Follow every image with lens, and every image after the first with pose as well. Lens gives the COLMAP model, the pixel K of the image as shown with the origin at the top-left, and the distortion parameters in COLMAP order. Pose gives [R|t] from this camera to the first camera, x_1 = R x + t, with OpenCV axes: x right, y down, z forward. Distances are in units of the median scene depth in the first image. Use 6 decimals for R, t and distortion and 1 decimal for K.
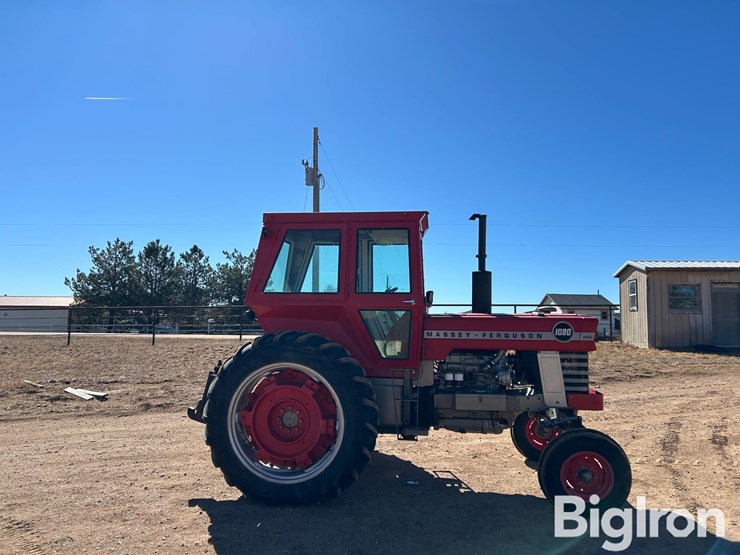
lens RADIAL K [[552.4, 0, 368.1], [0, 552.4, 284.7], [0, 0, 1]] dist [0.072397, -0.078449]
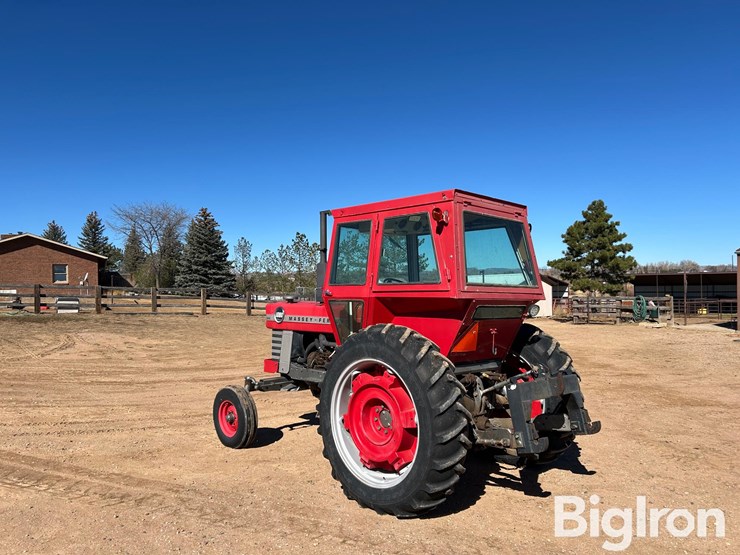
lens RADIAL K [[554.7, 0, 372.6], [0, 554.7, 284.5], [0, 0, 1]] dist [0.068864, -0.071183]
pose [[-0.786237, -0.002370, 0.617921, -0.567916], [-0.047477, 0.997268, -0.056584, 0.077977], [-0.616099, -0.073825, -0.784201, 1.875574]]
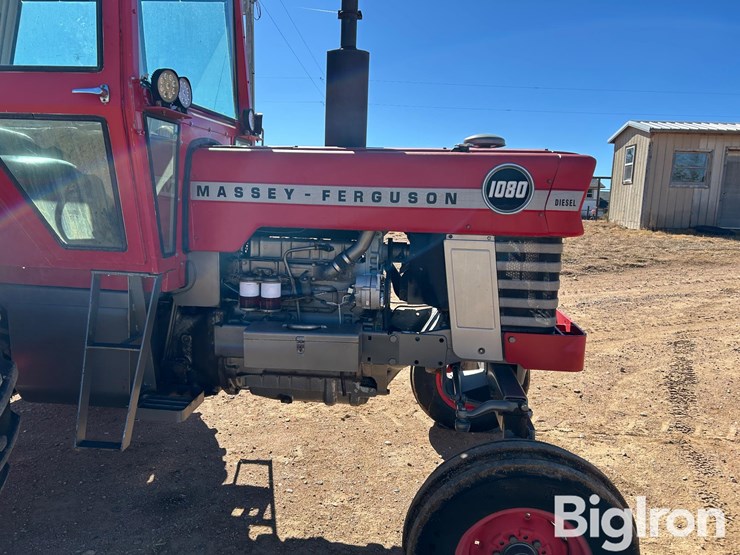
lens RADIAL K [[555.7, 0, 365.3], [0, 555.7, 285.5], [0, 0, 1]] dist [0.057598, -0.060530]
pose [[0.999473, 0.017561, 0.027284, 0.219827], [-0.023180, 0.974839, 0.221702, 0.060906], [-0.022704, -0.222218, 0.974733, 0.546963]]
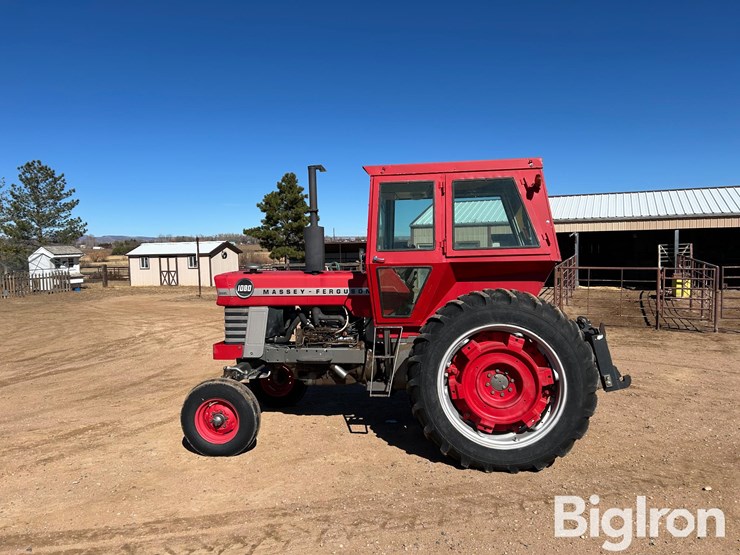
lens RADIAL K [[554.7, 0, 372.6], [0, 554.7, 284.5], [0, 0, 1]] dist [0.068864, -0.071183]
pose [[-0.999883, 0.004106, 0.014733, 0.096860], [0.003880, 0.999875, -0.015332, 0.094496], [-0.014794, -0.015273, -0.999774, 2.041025]]
